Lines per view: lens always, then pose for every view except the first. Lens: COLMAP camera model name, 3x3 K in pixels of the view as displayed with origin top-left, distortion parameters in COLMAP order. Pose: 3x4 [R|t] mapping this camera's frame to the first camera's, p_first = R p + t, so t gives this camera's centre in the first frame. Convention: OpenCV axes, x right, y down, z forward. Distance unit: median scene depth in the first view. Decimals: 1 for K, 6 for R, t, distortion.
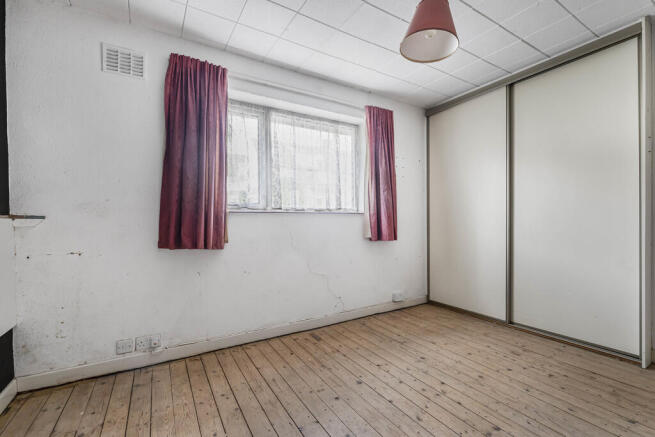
lens RADIAL K [[298.8, 0, 332.3], [0, 298.8, 219.5], [0, 0, 1]] dist [-0.004422, -0.000030]
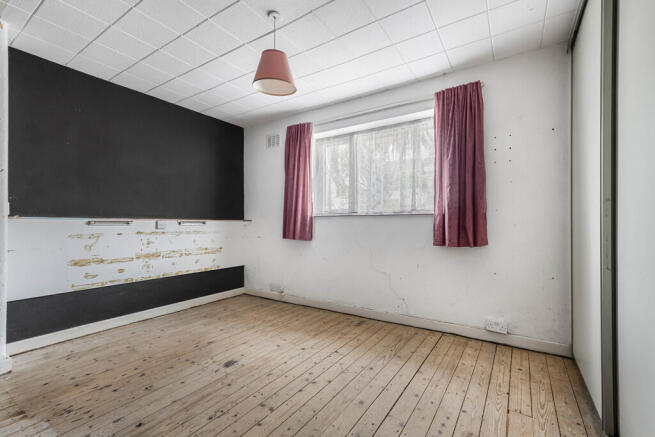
lens RADIAL K [[298.8, 0, 332.2], [0, 298.8, 218.7], [0, 0, 1]] dist [-0.004422, -0.000030]
pose [[0.406497, -0.009079, -0.913607, 0.988261], [0.003057, 0.999959, -0.008577, -0.000929], [0.913647, 0.000694, 0.406508, 0.444649]]
